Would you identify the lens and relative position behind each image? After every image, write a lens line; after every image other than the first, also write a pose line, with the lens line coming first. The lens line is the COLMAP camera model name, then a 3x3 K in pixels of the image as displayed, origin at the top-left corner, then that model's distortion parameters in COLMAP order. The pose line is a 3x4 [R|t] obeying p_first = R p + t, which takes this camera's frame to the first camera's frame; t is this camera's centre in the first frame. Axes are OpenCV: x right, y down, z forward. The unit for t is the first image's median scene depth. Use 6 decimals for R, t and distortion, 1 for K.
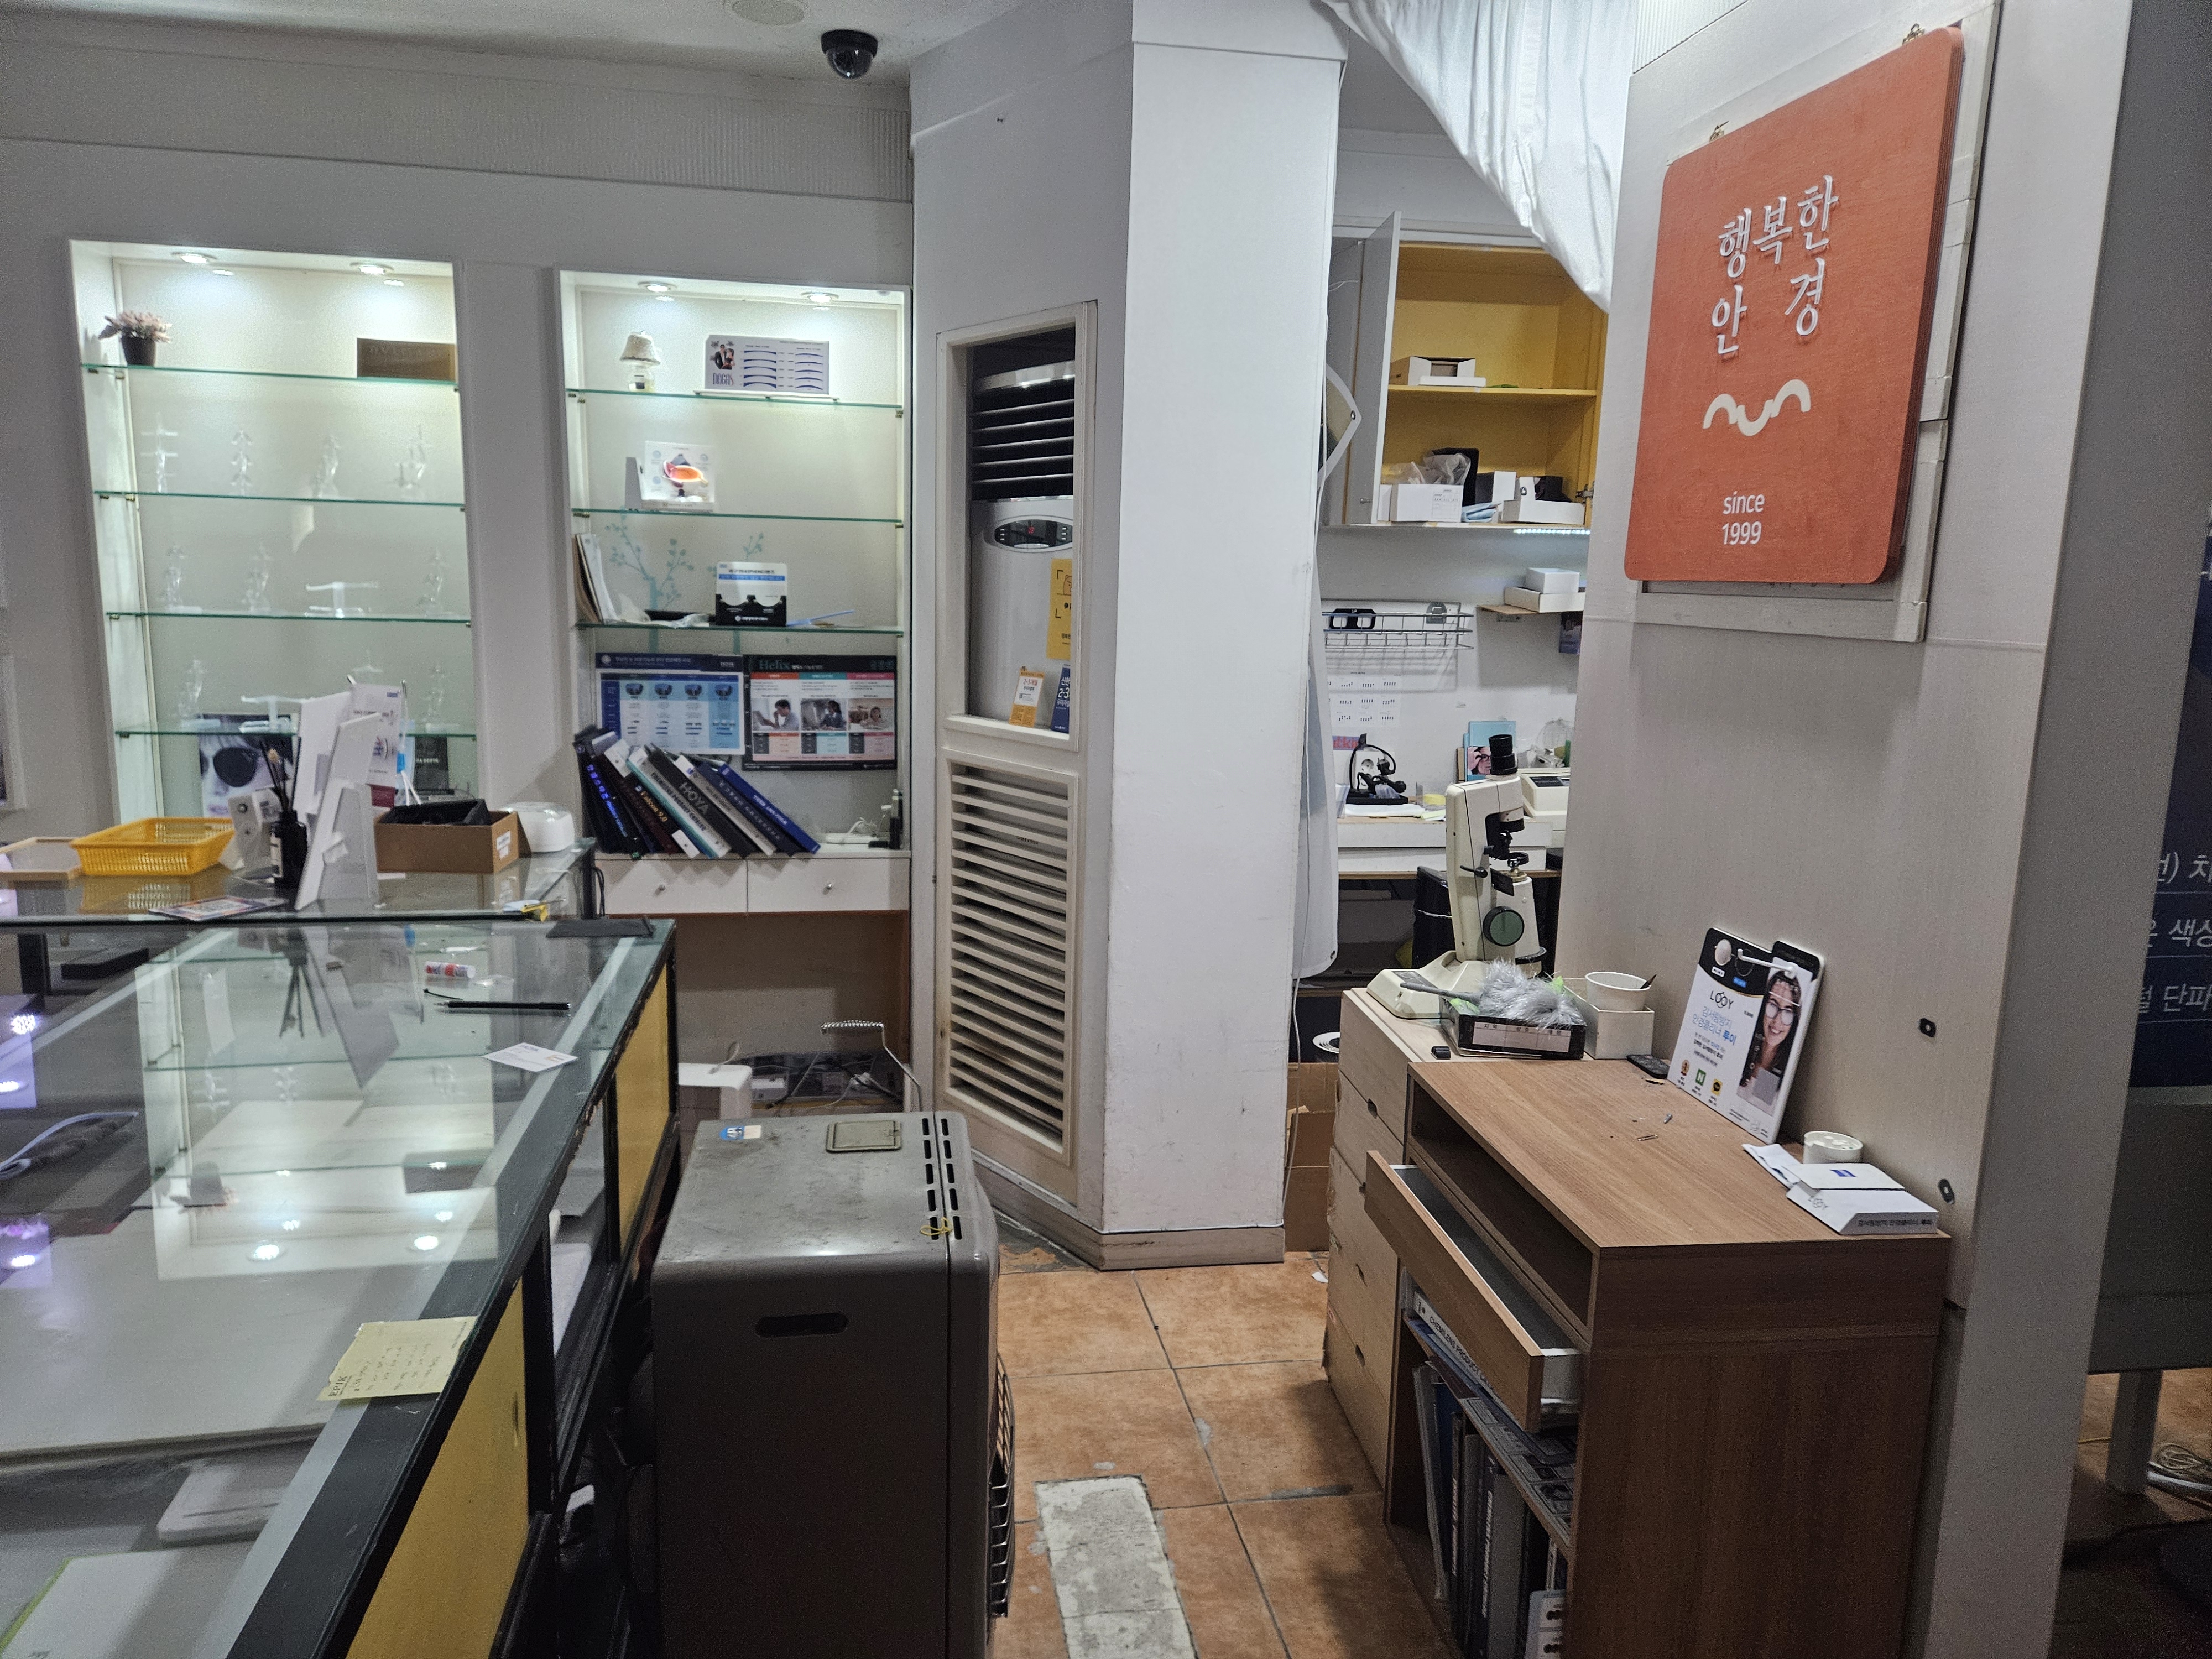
lens RADIAL K [[1469.5, 0, 1086.1], [0, 1469.5, 817.2], [0, 0, 1]] dist [0.082244, -0.050089]
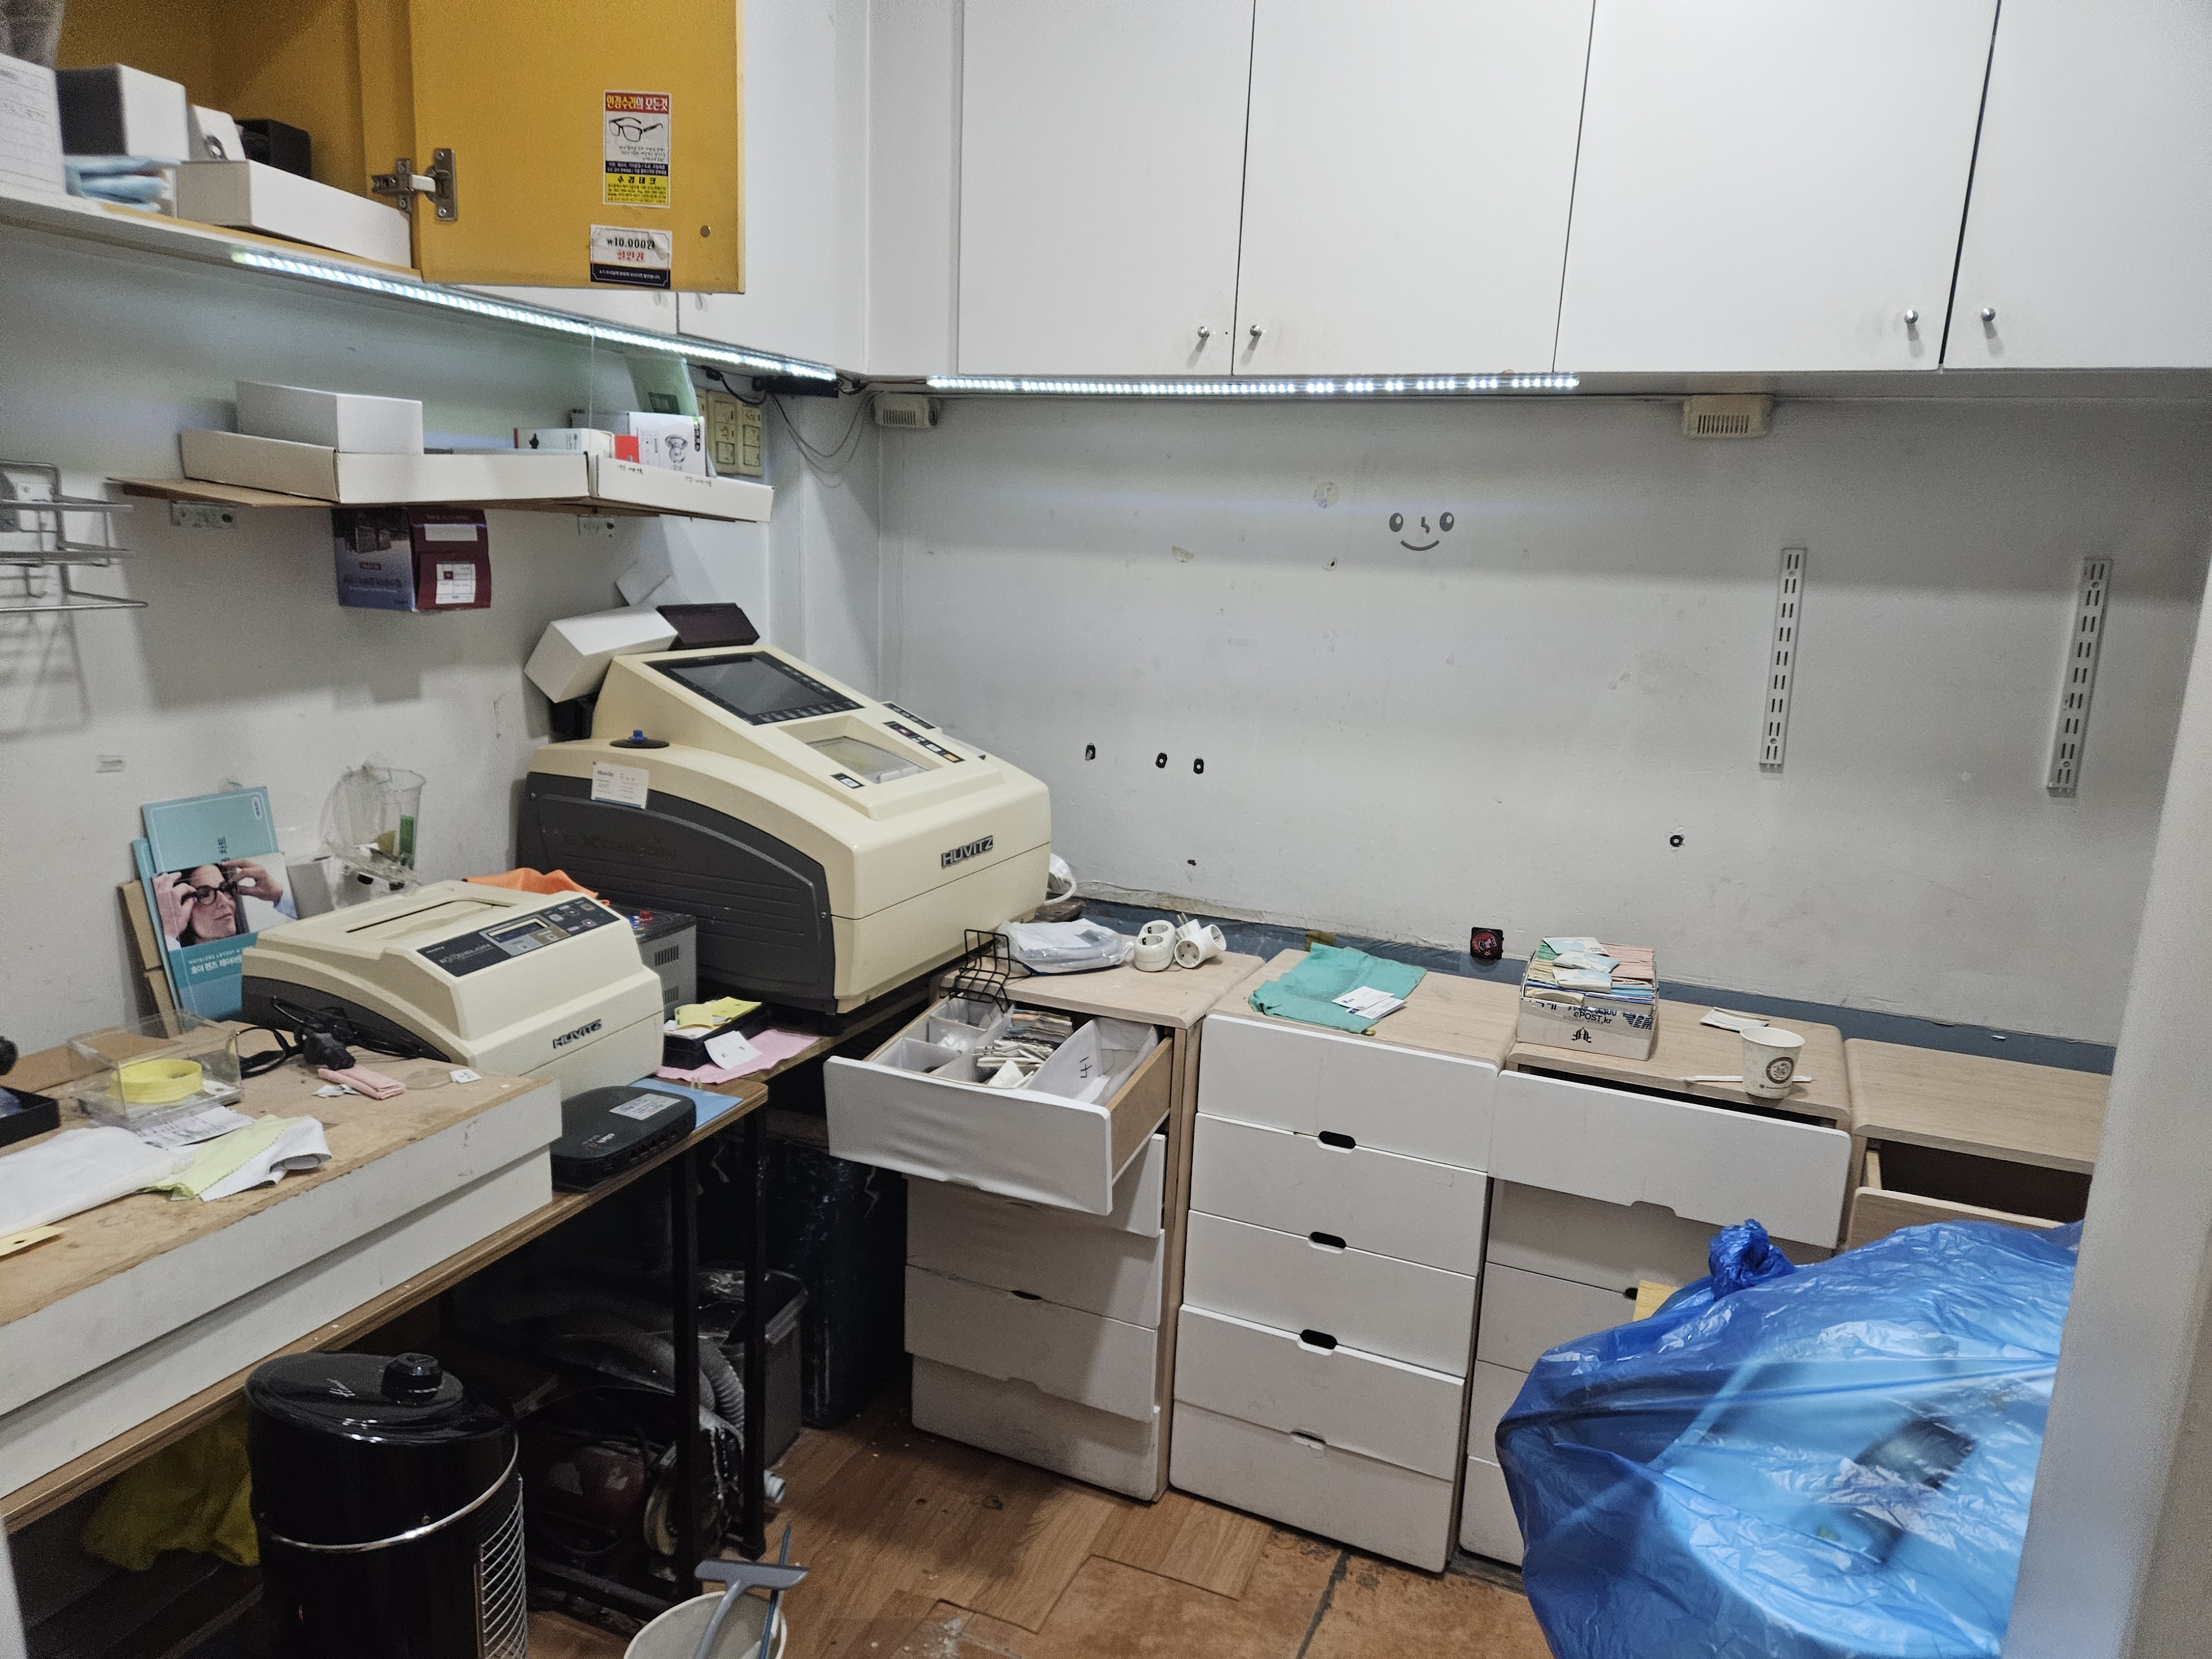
lens RADIAL K [[1457.9, 0, 1106.0], [0, 1457.9, 829.5], [0, 0, 1]] dist [0.069497, -0.050487]
pose [[0.527018, -0.176852, 0.831249, 0.085300], [0.114513, 0.983966, 0.136742, -0.085852], [-0.842104, 0.023124, 0.538819, 0.639009]]
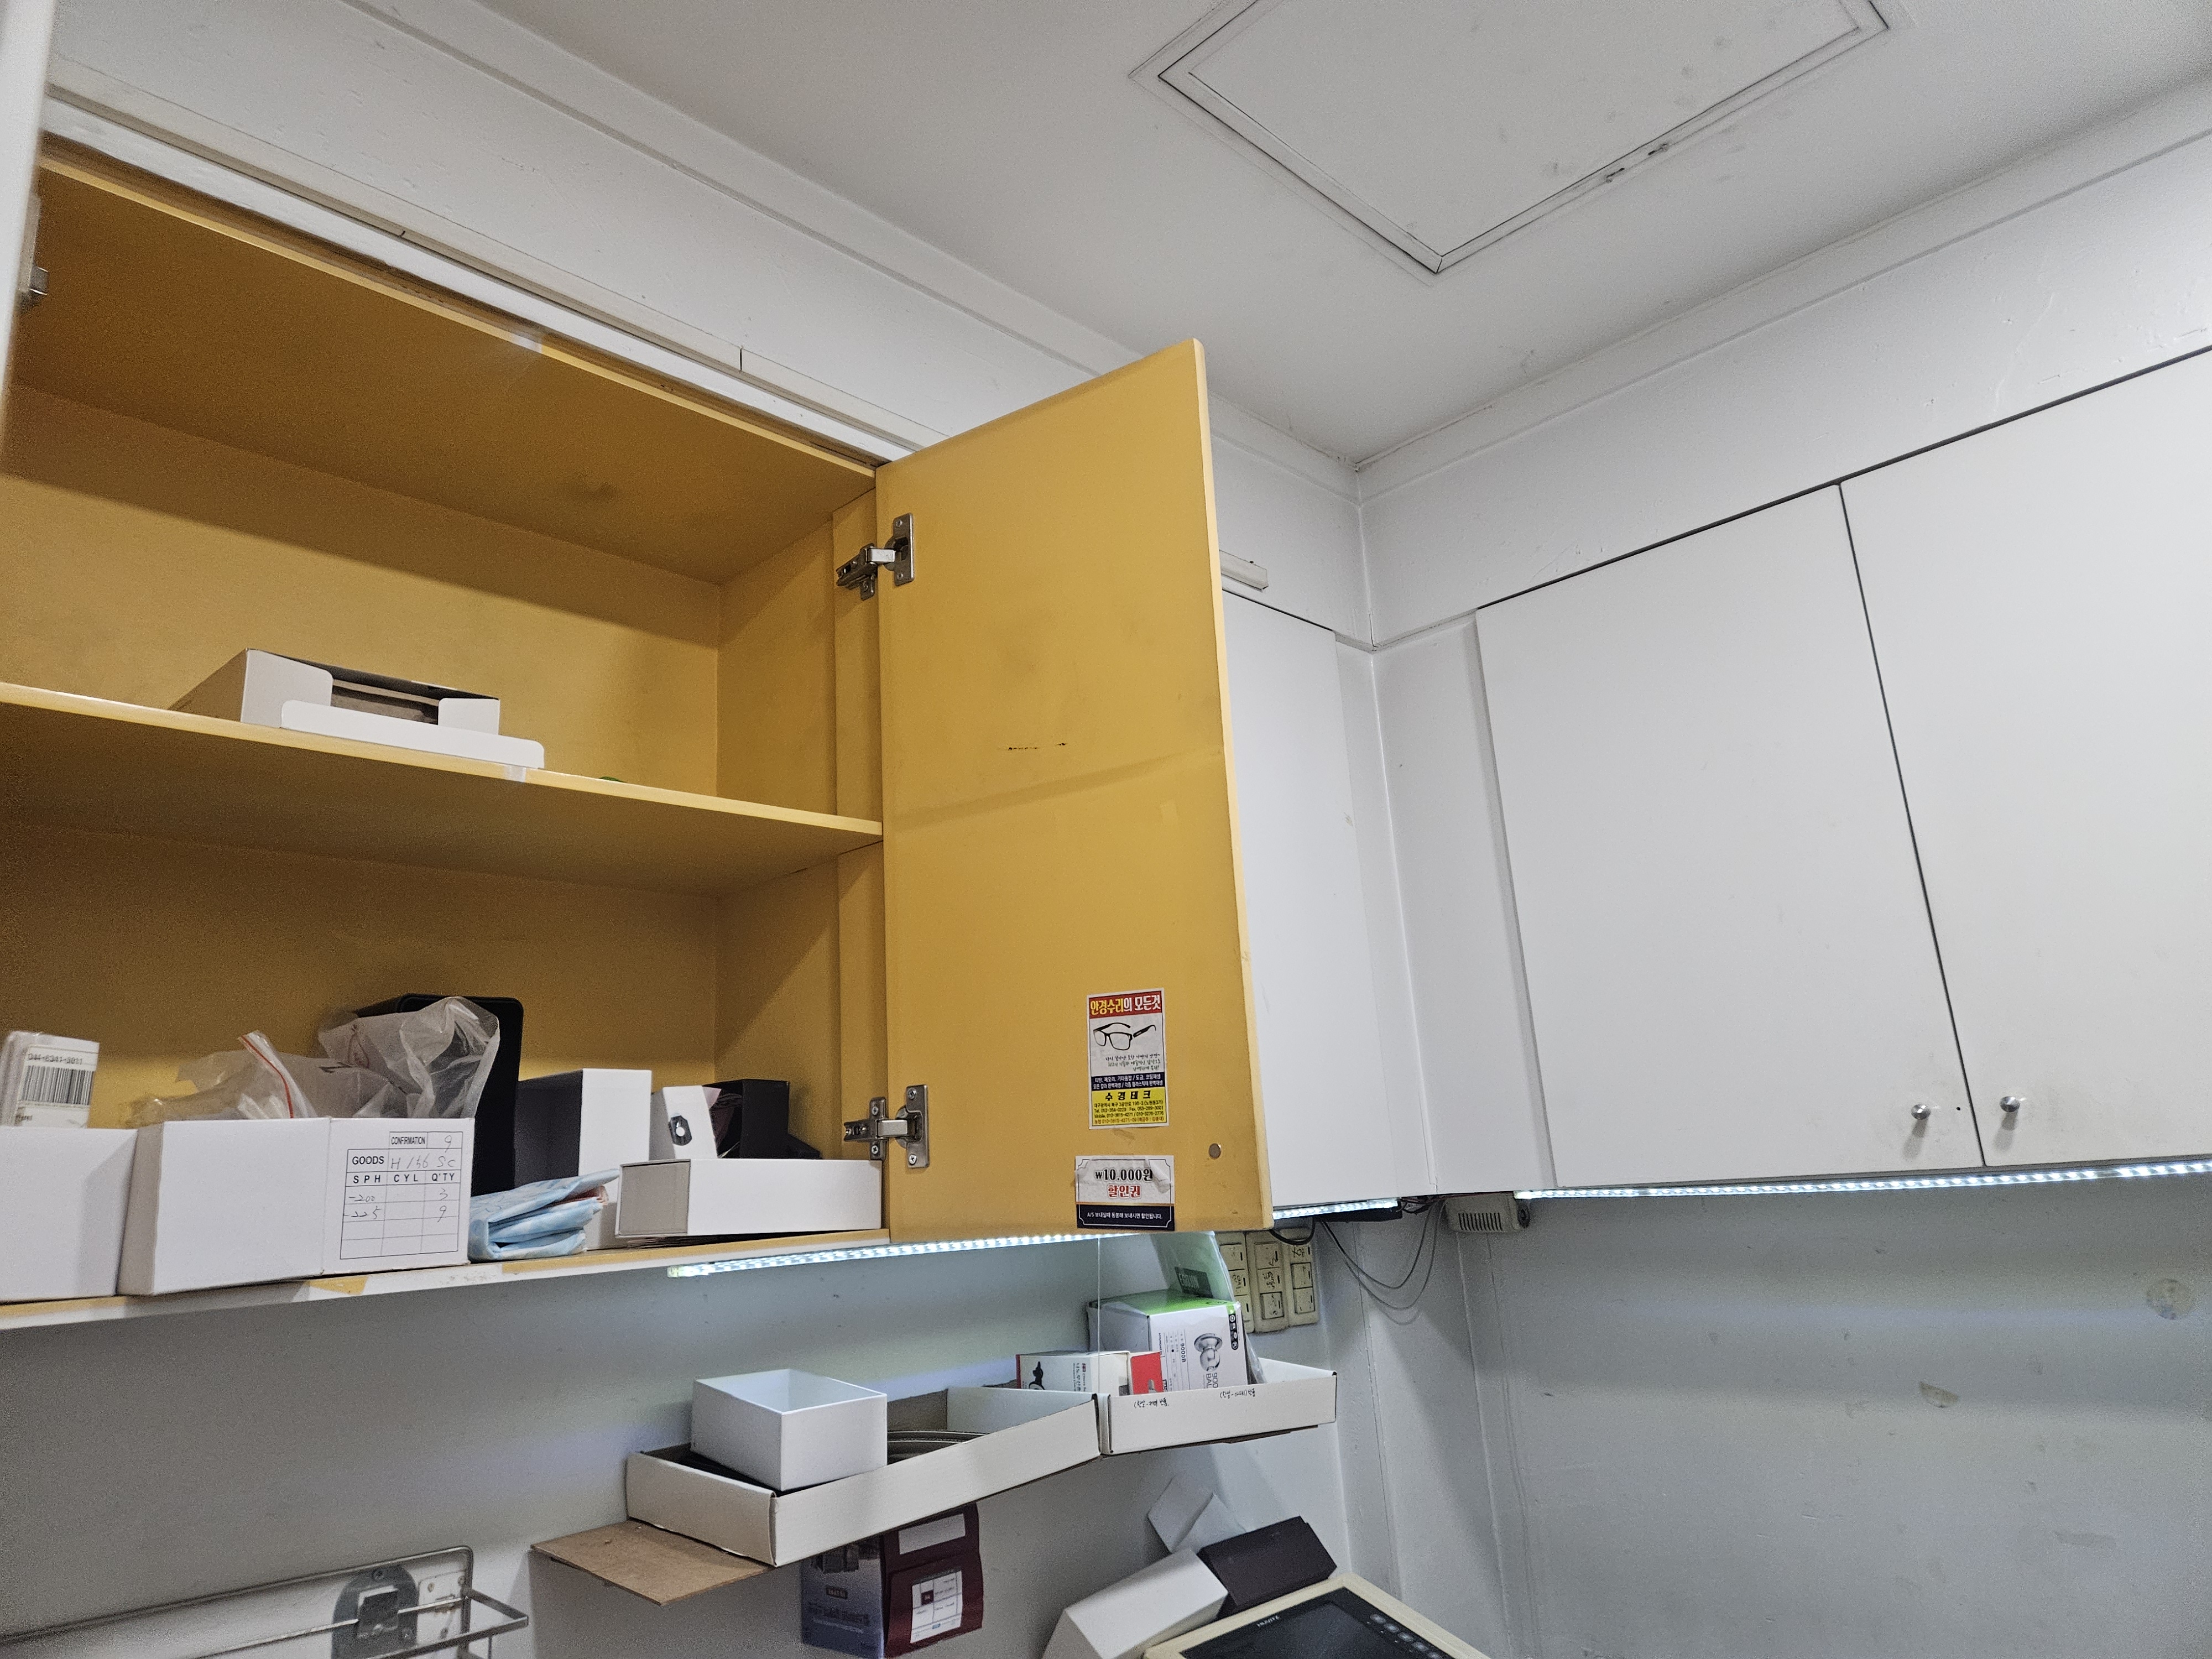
lens RADIAL K [[1469.5, 0, 1086.1], [0, 1469.5, 817.2], [0, 0, 1]] dist [0.082244, -0.050089]
pose [[0.800205, 0.077287, 0.594726, 0.175153], [0.180755, 0.914468, -0.362045, -0.152891], [-0.571839, 0.397210, 0.717792, 0.708135]]
